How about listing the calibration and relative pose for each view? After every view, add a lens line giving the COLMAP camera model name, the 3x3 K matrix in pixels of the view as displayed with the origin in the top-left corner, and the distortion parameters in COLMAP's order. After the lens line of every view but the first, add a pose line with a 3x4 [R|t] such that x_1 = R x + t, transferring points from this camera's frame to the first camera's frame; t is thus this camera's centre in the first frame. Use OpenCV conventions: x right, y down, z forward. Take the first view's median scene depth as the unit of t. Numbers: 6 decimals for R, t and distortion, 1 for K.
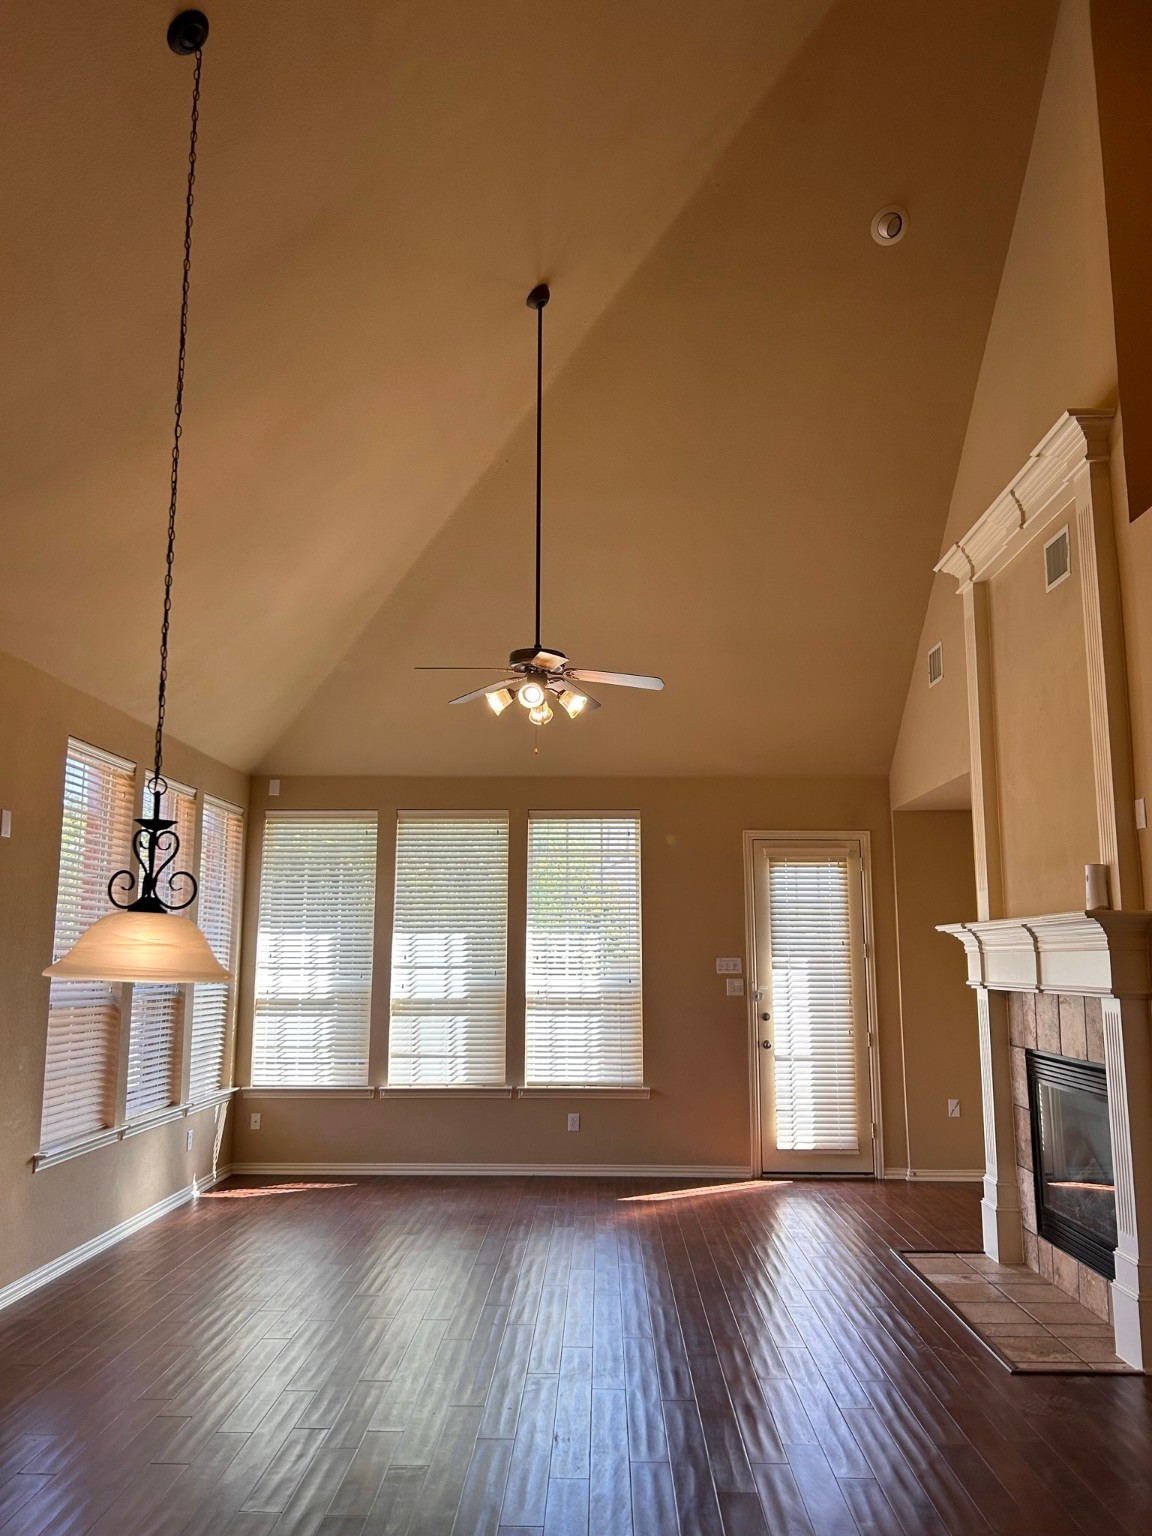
lens RADIAL K [[1151.0, 0, 576.0], [0, 1151.0, 768.0], [0, 0, 1]] dist [0.055179, -0.060497]
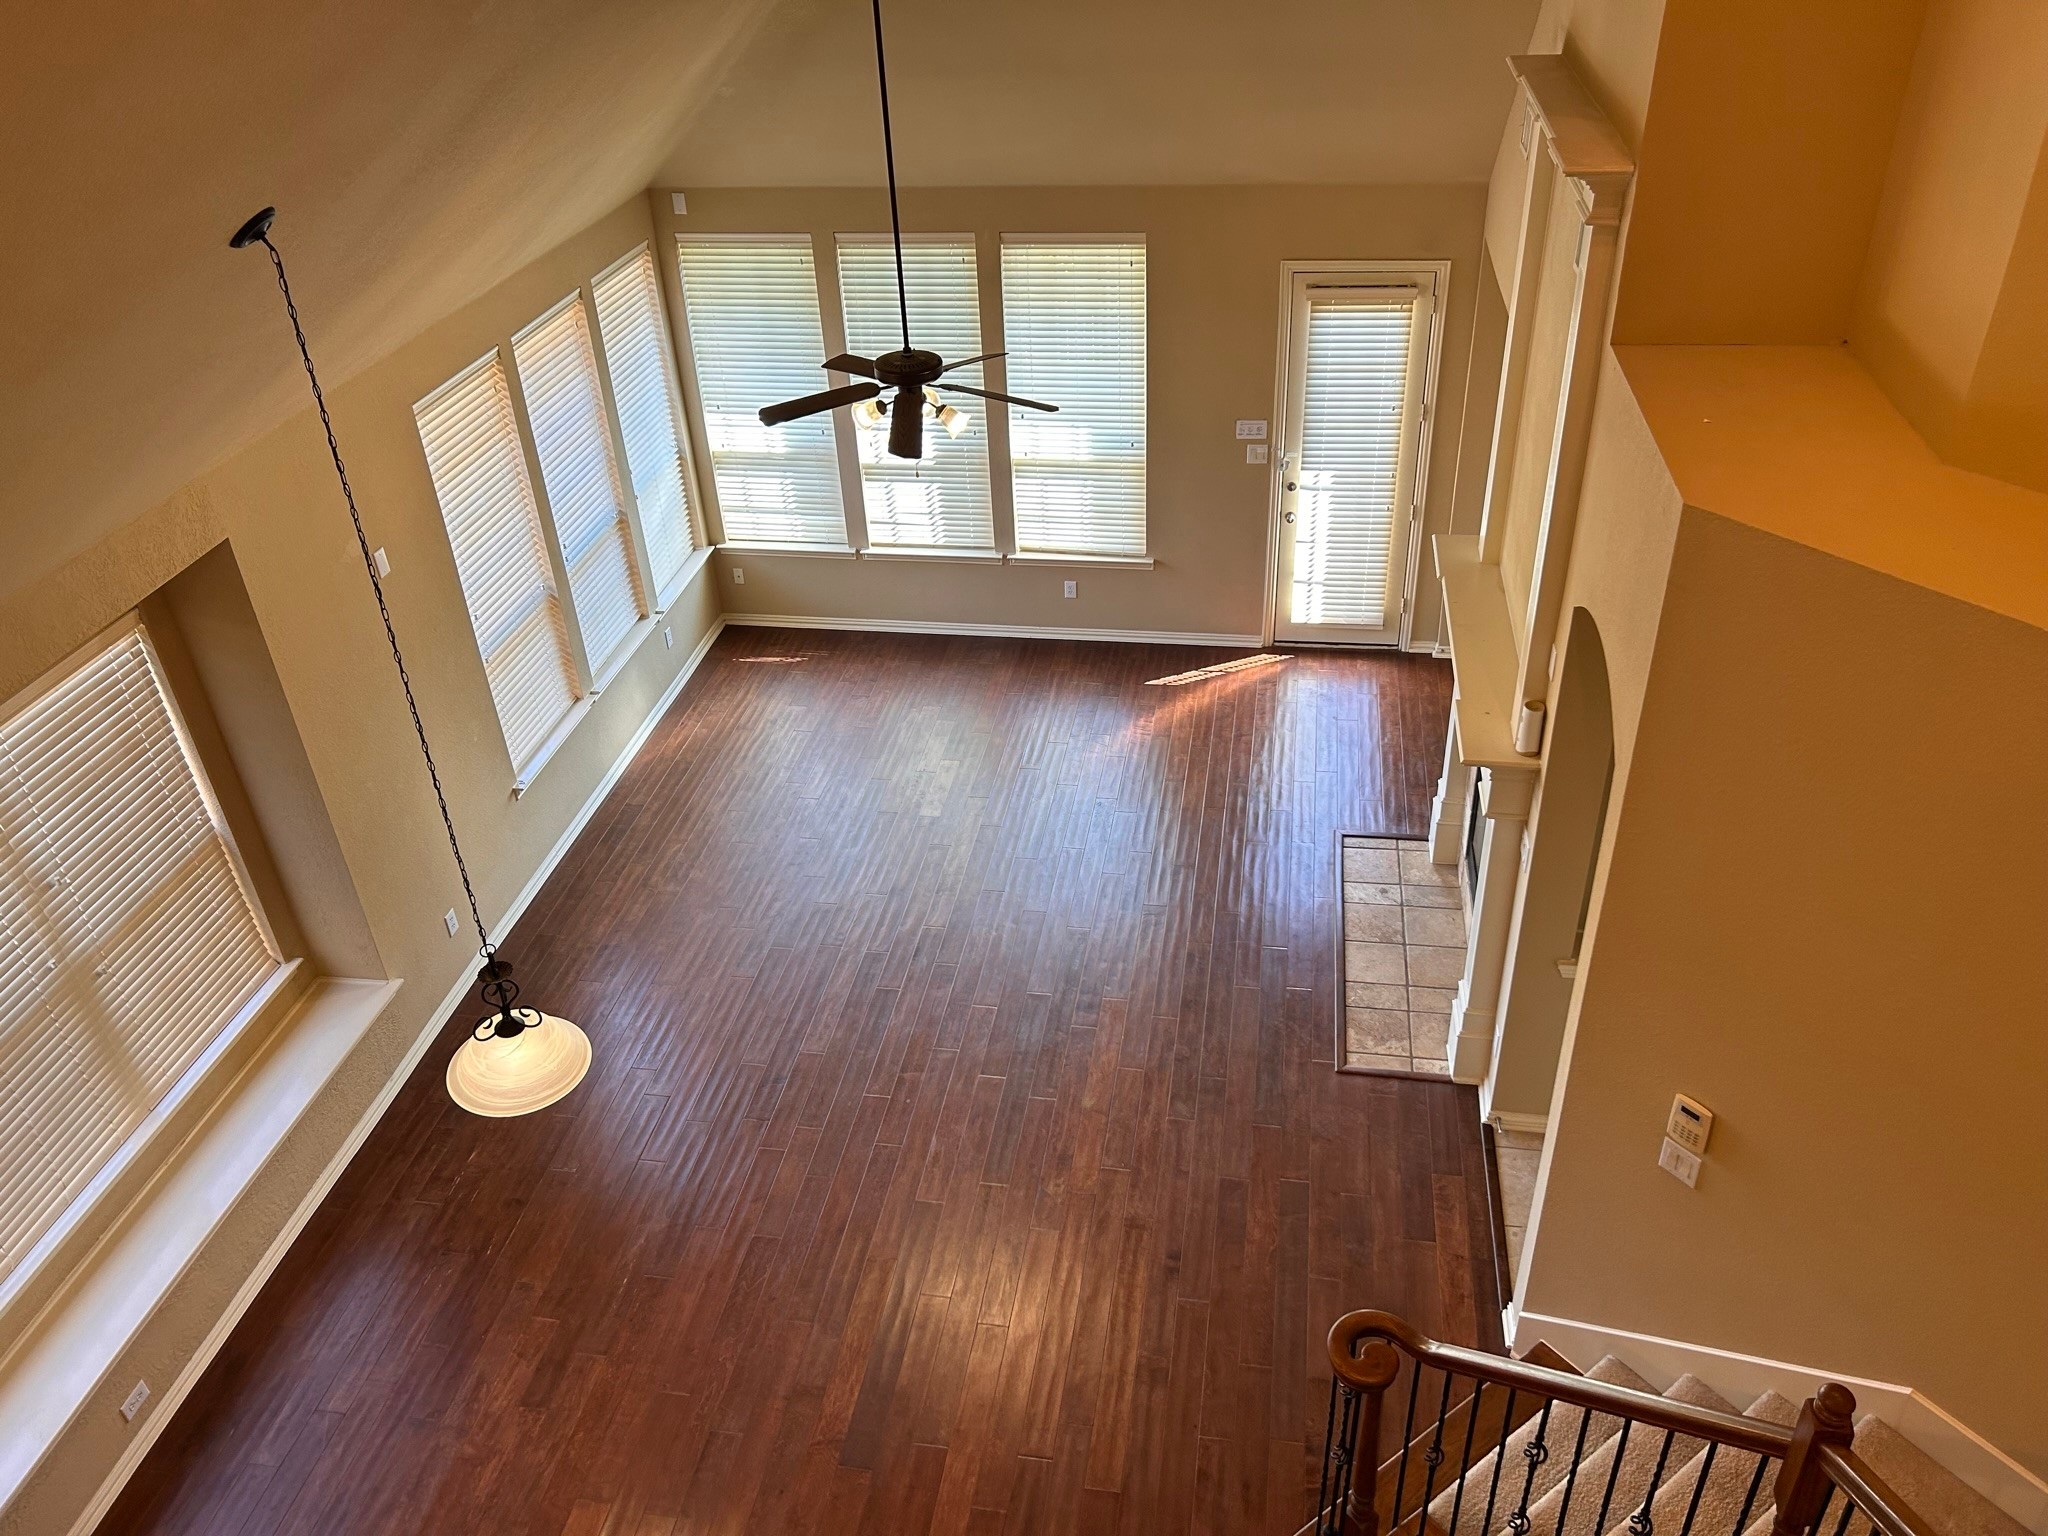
lens RADIAL K [[1524.0, 0, 1024.0], [0, 1524.0, 768.0], [0, 0, 1]] dist [0.013544, 0.000570]
pose [[0.987674, 0.040132, -0.151292, 0.148435], [0.073911, 0.732448, 0.676799, -0.406525], [0.137975, -0.679639, 0.720454, 0.028142]]
